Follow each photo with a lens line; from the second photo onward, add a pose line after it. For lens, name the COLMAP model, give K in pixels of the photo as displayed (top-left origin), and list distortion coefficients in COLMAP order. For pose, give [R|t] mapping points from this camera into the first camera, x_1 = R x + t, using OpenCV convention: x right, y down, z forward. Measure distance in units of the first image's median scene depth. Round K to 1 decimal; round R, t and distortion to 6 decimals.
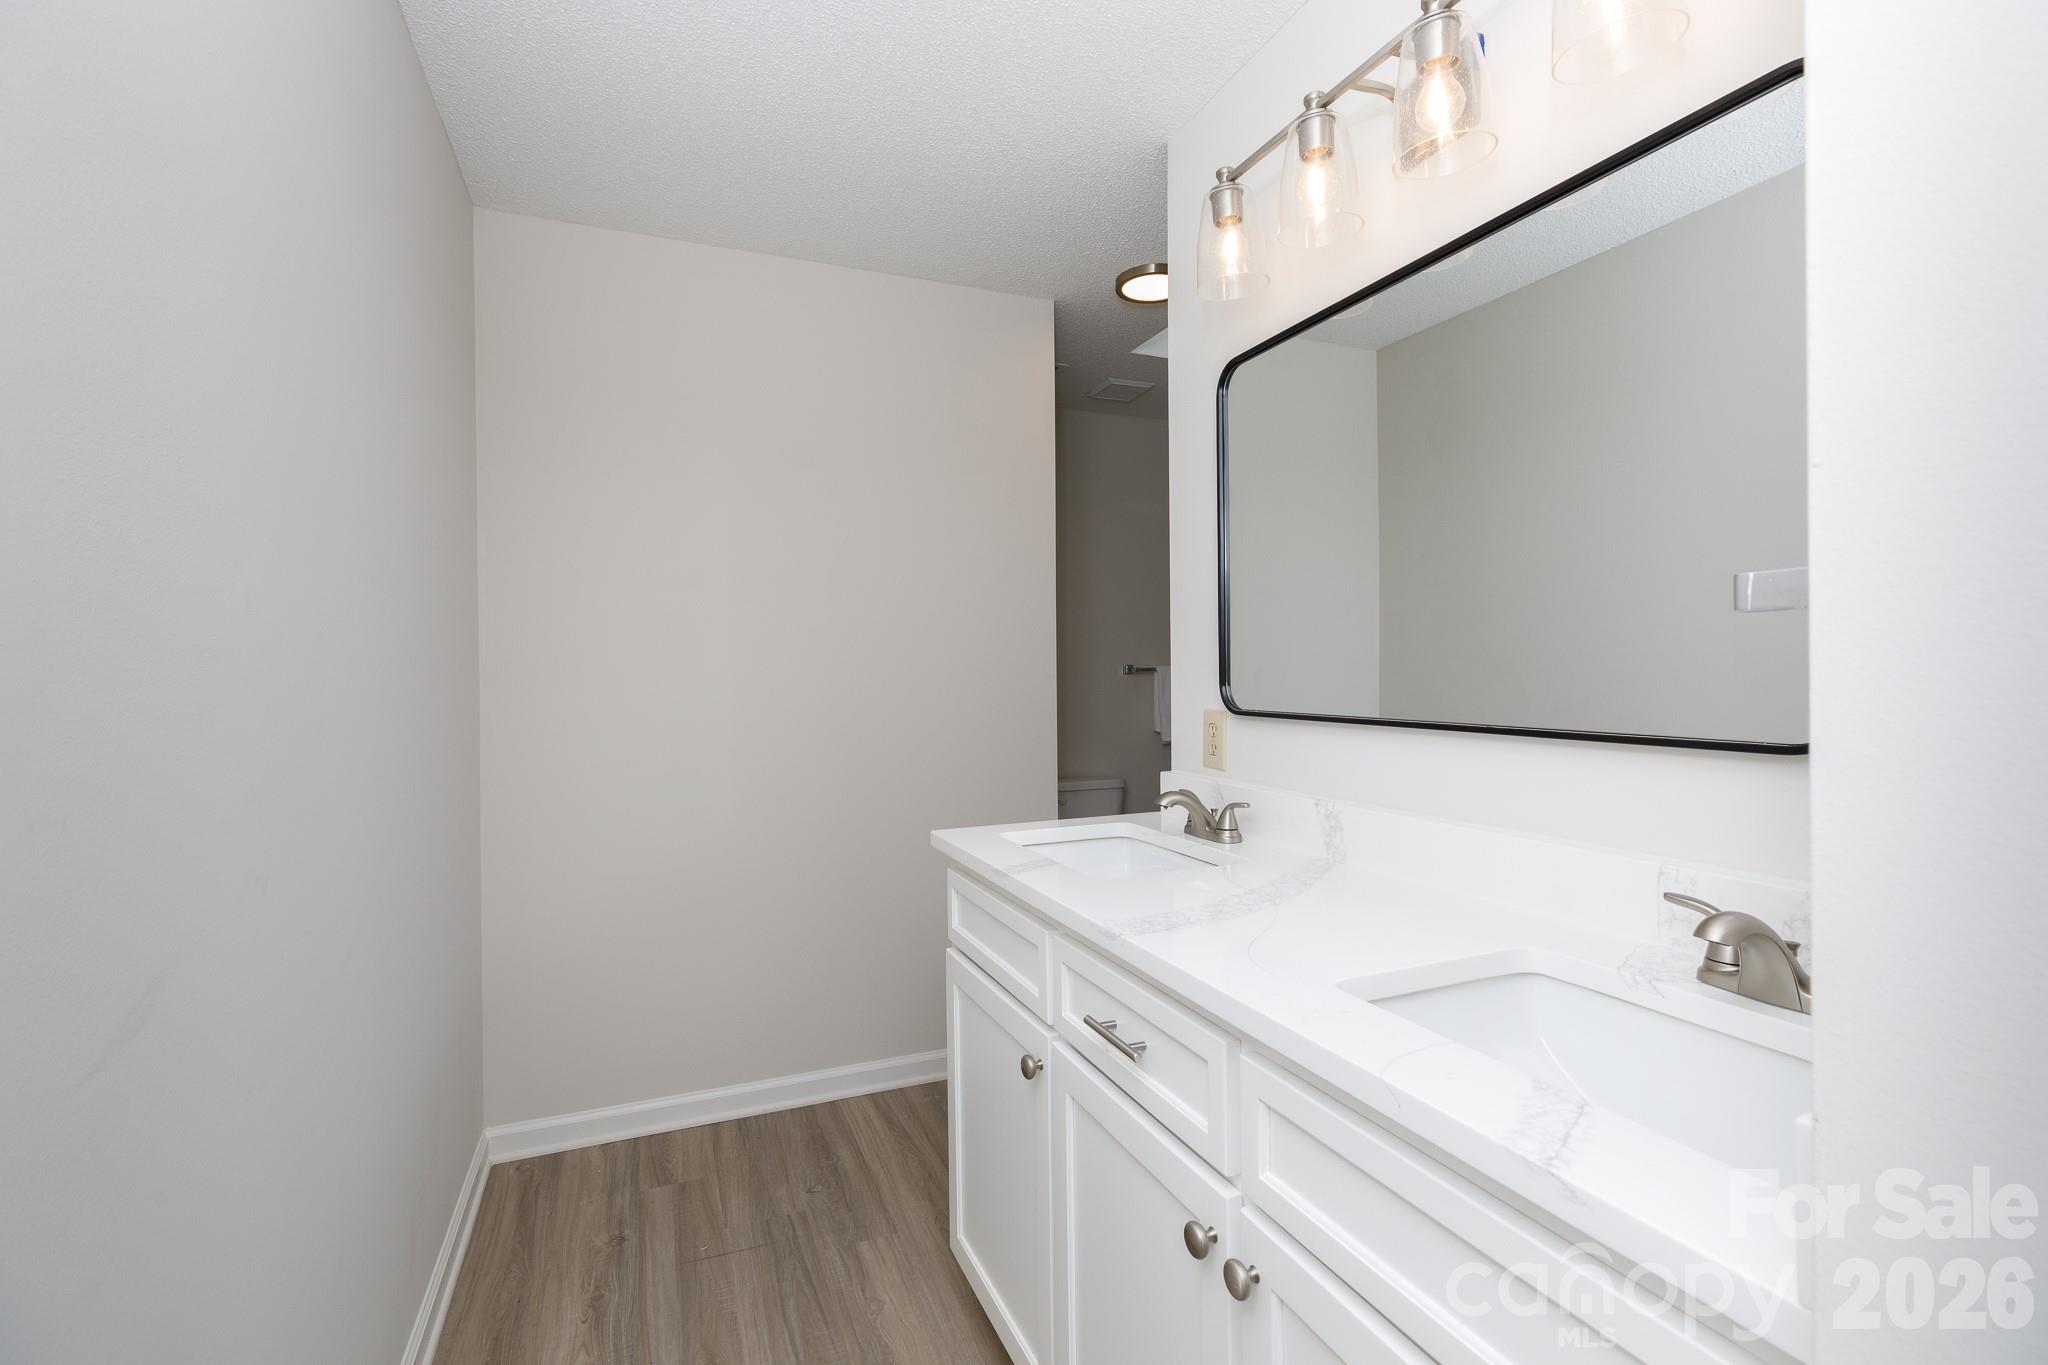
lens RADIAL K [[915.5, 0, 1025.8], [0, 915.5, 670.3], [0, 0, 1]] dist [0.002790, 0.000632]
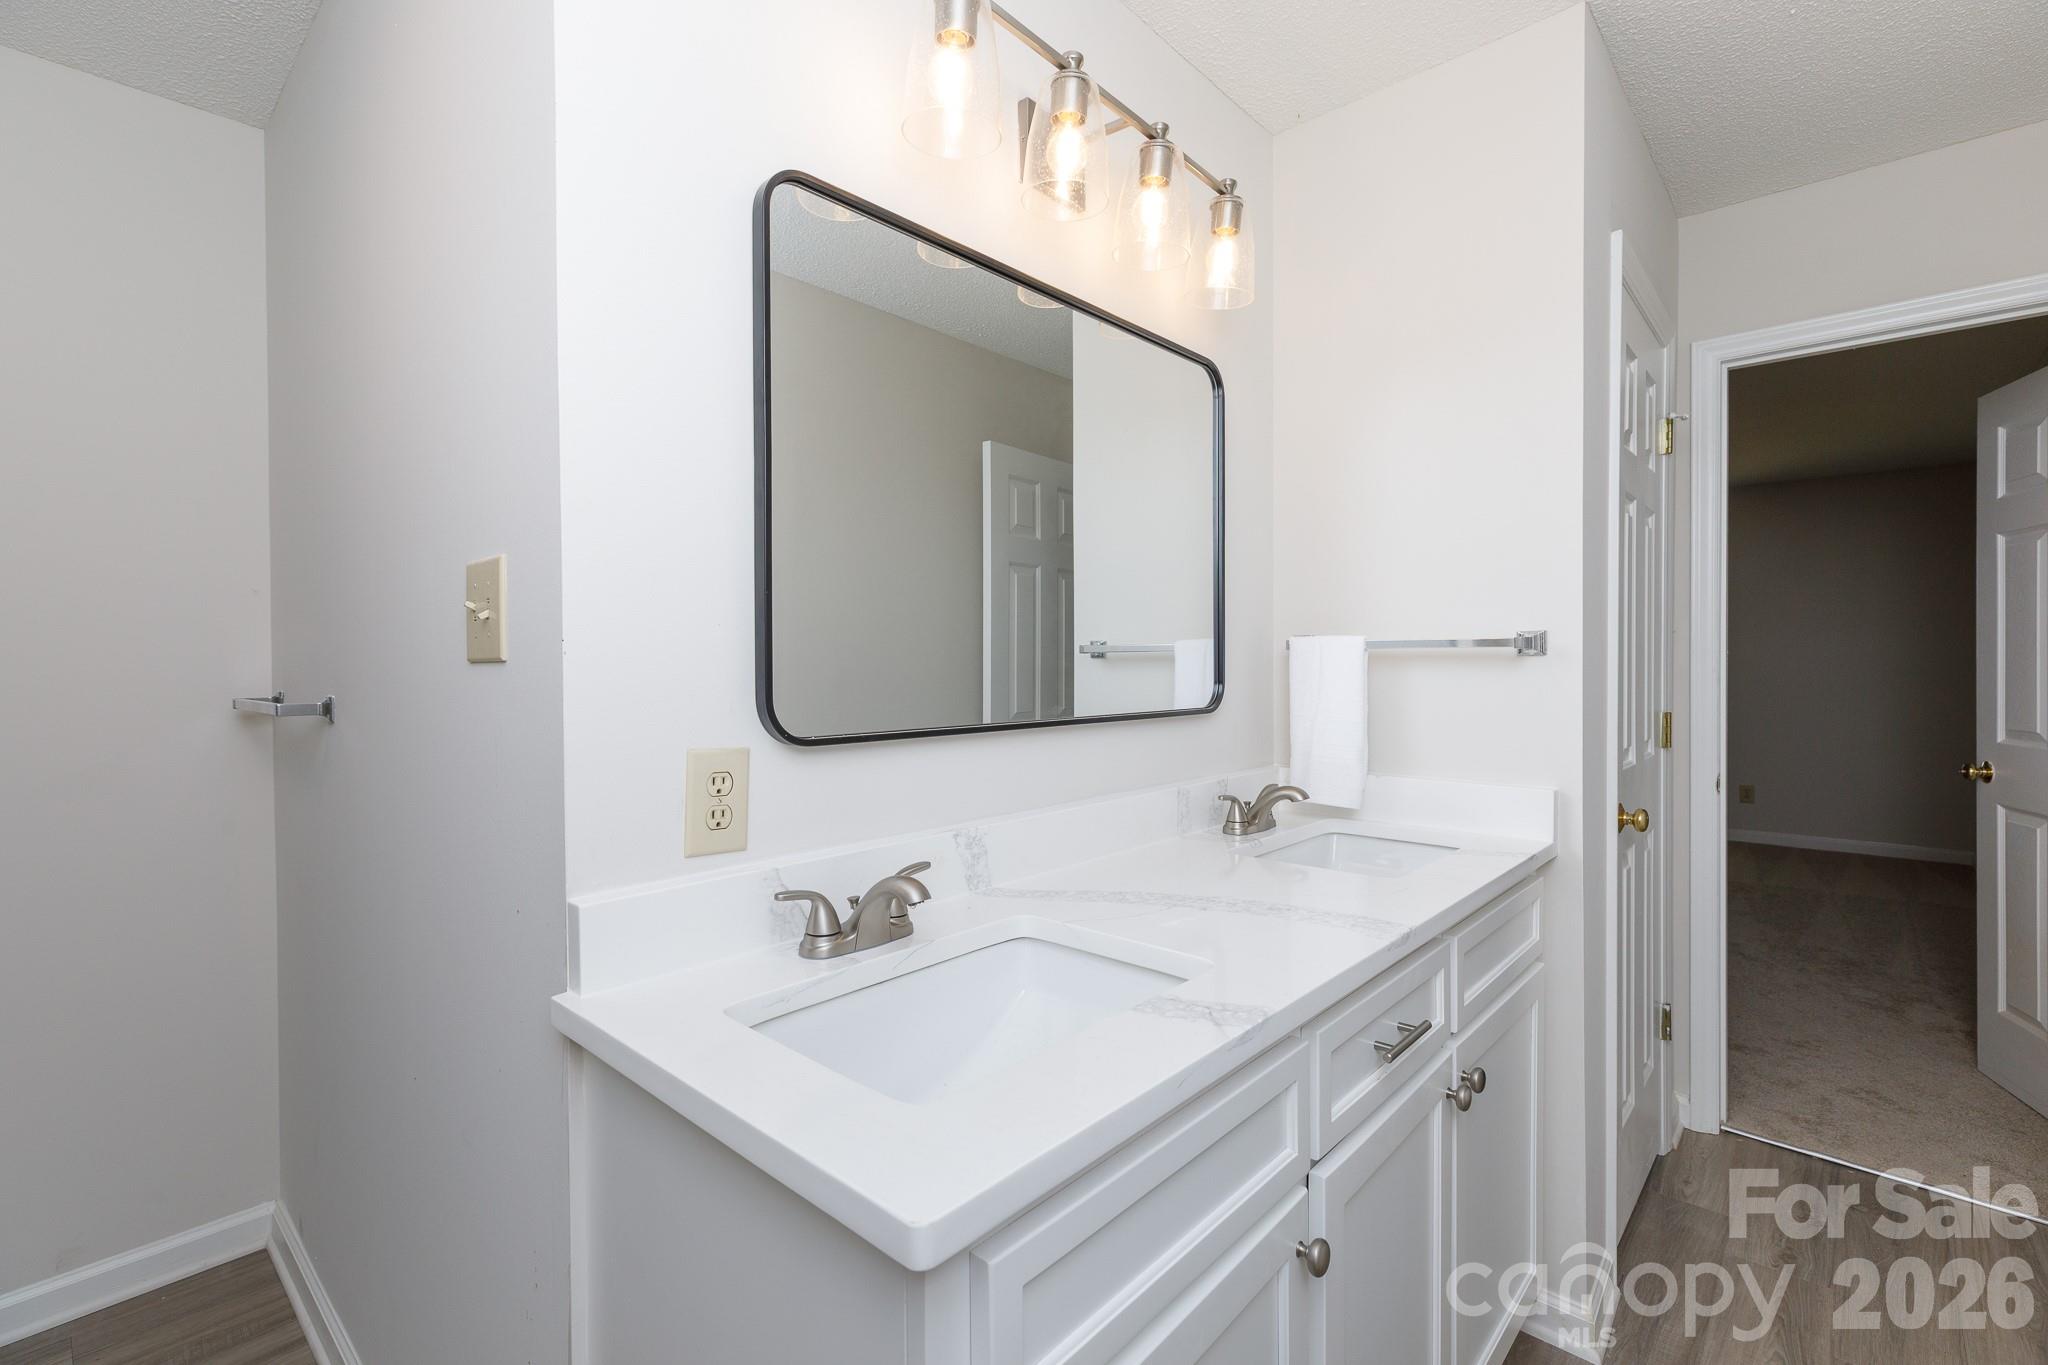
lens RADIAL K [[915.5, 0, 1025.8], [0, 915.5, 670.3], [0, 0, 1]] dist [0.002790, 0.000632]
pose [[-0.422489, -0.005114, 0.906353, -0.465412], [0.007747, 0.999927, 0.009253, -0.010511], [-0.906335, 0.010931, -0.422419, 1.312085]]
